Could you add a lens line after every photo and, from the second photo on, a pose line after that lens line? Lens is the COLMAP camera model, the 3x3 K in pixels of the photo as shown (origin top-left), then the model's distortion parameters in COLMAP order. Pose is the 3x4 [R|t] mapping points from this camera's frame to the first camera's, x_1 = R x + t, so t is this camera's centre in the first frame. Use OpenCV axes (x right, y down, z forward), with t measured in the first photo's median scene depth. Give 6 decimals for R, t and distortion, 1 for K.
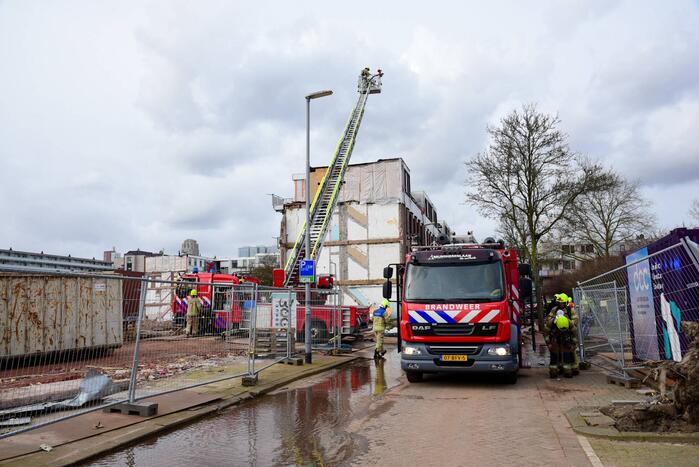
lens RADIAL K [[577.4, 0, 349.5], [0, 577.4, 233.5], [0, 0, 1]] dist [-0.053666, 0.005041]
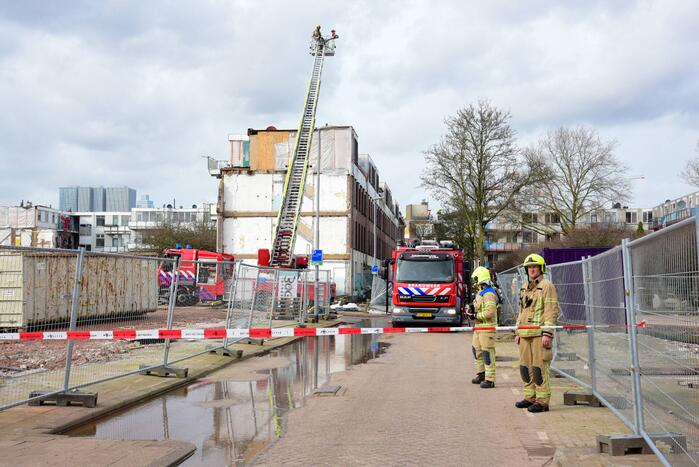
lens RADIAL K [[1060.8, 0, 349.5], [0, 1060.8, 233.5], [0, 0, 1]] dist [-0.142399, -0.014142]
pose [[0.985315, 0.031915, 0.167737, -0.252819], [-0.045333, 0.996017, 0.076784, -0.114191], [-0.164618, -0.083260, 0.982837, -0.903157]]
